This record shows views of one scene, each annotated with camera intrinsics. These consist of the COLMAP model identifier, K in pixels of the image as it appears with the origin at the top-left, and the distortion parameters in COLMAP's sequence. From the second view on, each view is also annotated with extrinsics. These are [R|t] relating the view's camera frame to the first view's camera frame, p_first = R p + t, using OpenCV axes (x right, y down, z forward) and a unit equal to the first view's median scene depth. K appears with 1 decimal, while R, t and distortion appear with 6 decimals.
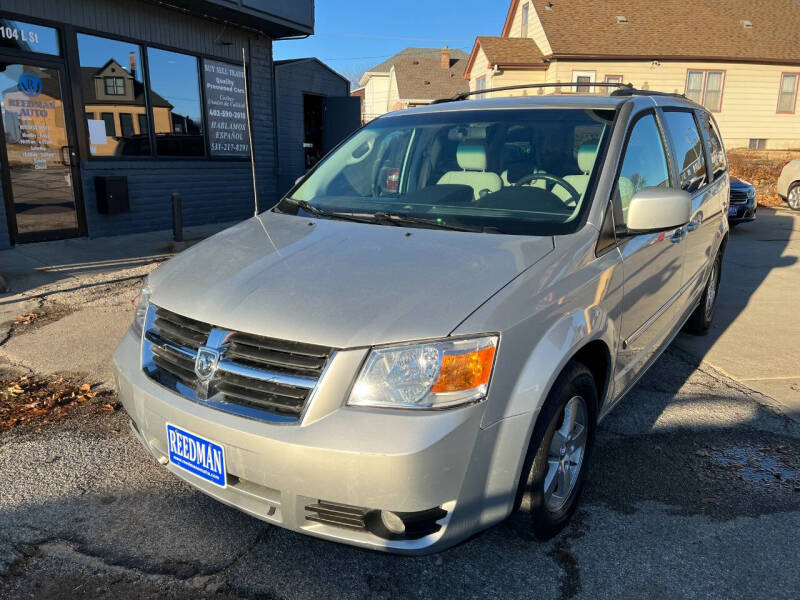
lens RADIAL K [[592.3, 0, 400.8], [0, 592.3, 299.8], [0, 0, 1]] dist [0.056240, -0.057833]
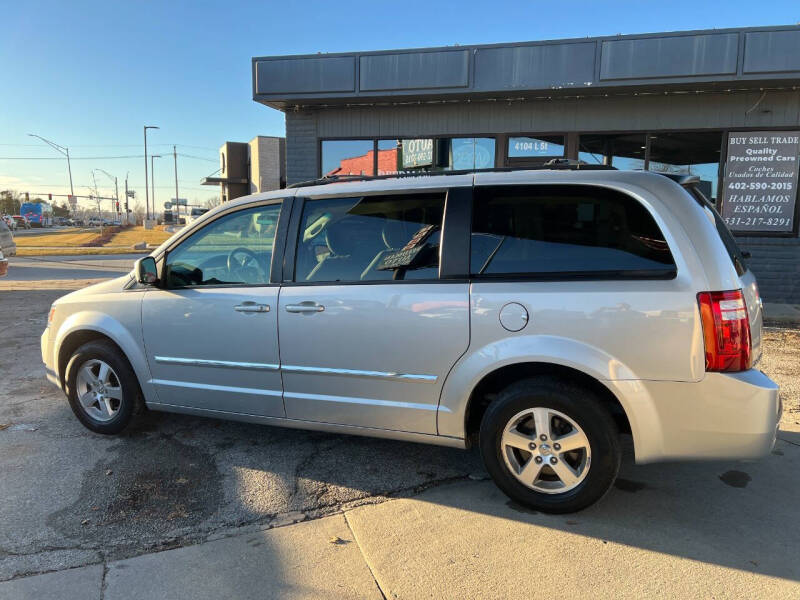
lens RADIAL K [[592.3, 0, 394.9], [0, 592.3, 295.9], [0, 0, 1]] dist [0.056240, -0.057833]
pose [[0.209236, 0.122539, -0.970157, 0.522933], [-0.237394, 0.968803, 0.071168, -0.088712], [0.948612, 0.215418, 0.231798, 0.320957]]
